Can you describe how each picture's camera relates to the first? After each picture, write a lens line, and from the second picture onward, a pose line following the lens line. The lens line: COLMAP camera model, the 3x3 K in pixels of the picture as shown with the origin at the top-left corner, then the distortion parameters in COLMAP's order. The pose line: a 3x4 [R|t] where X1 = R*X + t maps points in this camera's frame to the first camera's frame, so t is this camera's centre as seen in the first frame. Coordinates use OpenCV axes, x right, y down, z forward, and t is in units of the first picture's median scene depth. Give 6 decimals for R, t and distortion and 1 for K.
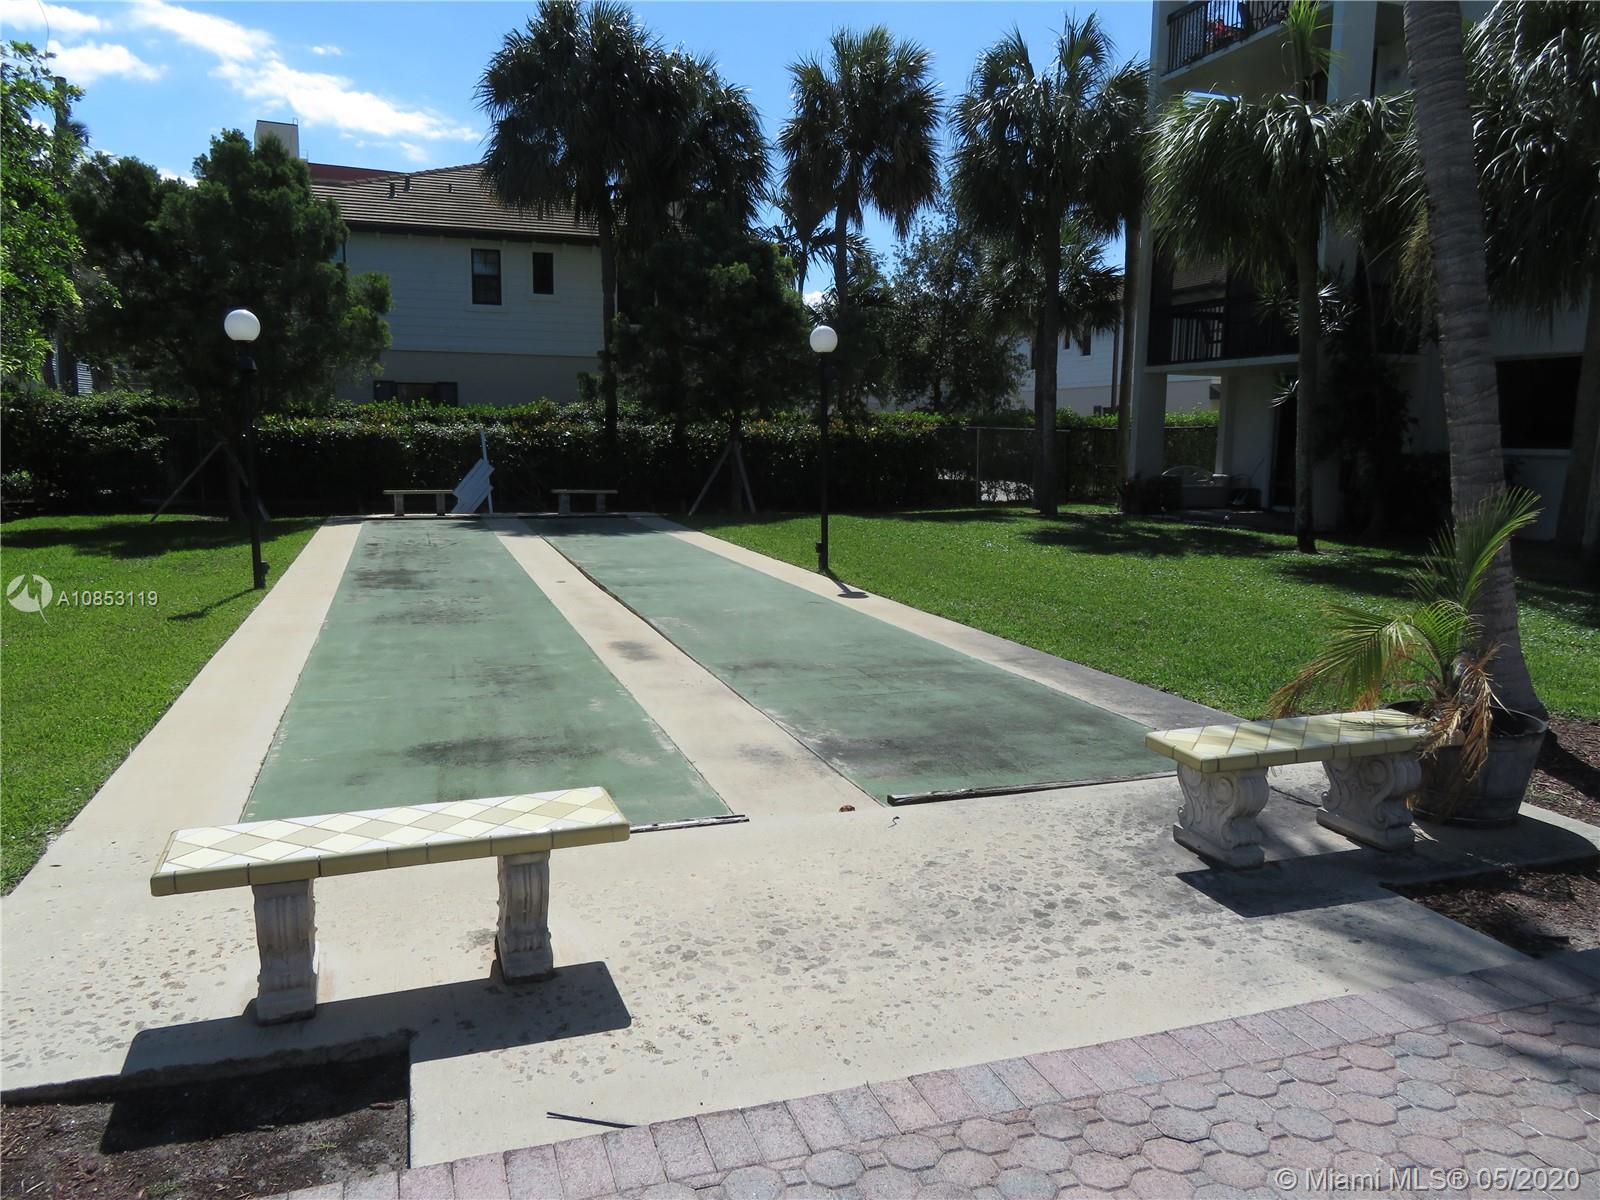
lens RADIAL K [[1142.9, 0, 800.0], [0, 1142.9, 600.0], [0, 0, 1]] dist [-0.007764, 0.000983]
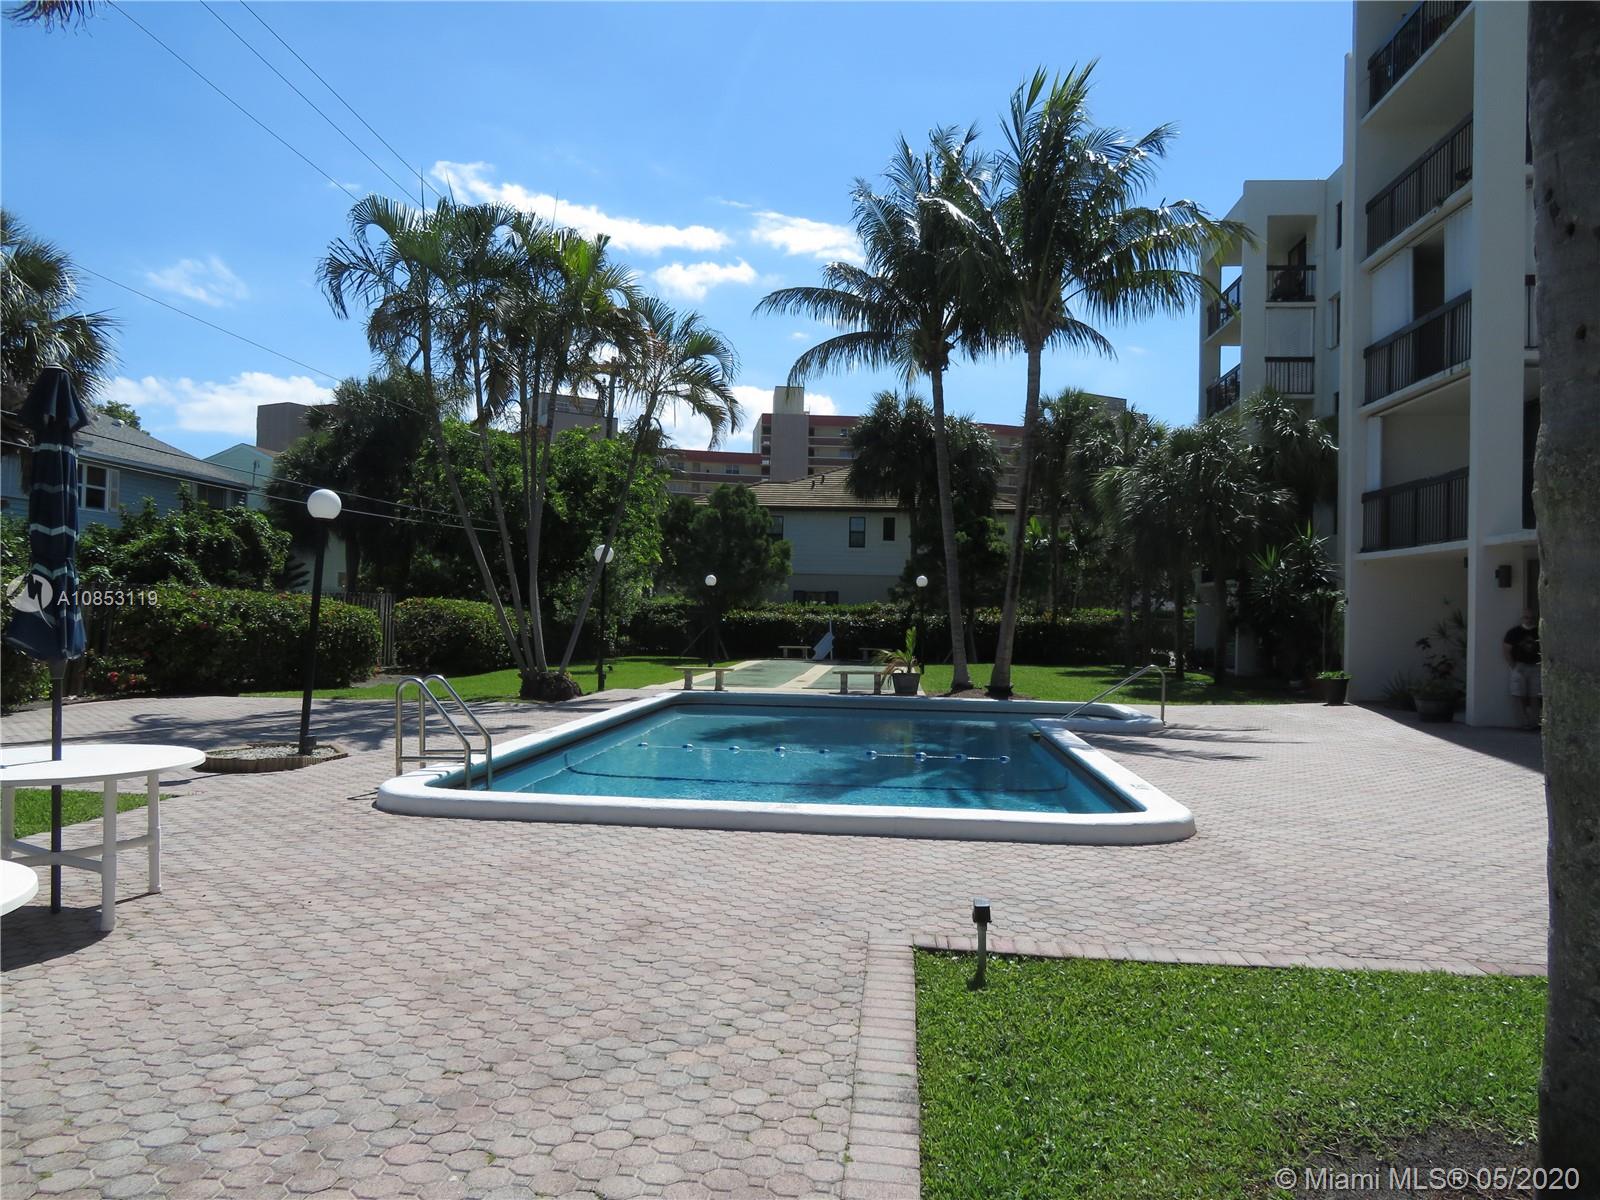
lens RADIAL K [[1142.9, 0, 800.0], [0, 1142.9, 600.0], [0, 0, 1]] dist [-0.007764, 0.000983]
pose [[0.914874, -0.000335, -0.403740, 0.430755], [-0.068515, 0.985367, -0.156072, 0.121464], [0.397884, 0.170449, 0.901463, -0.733746]]
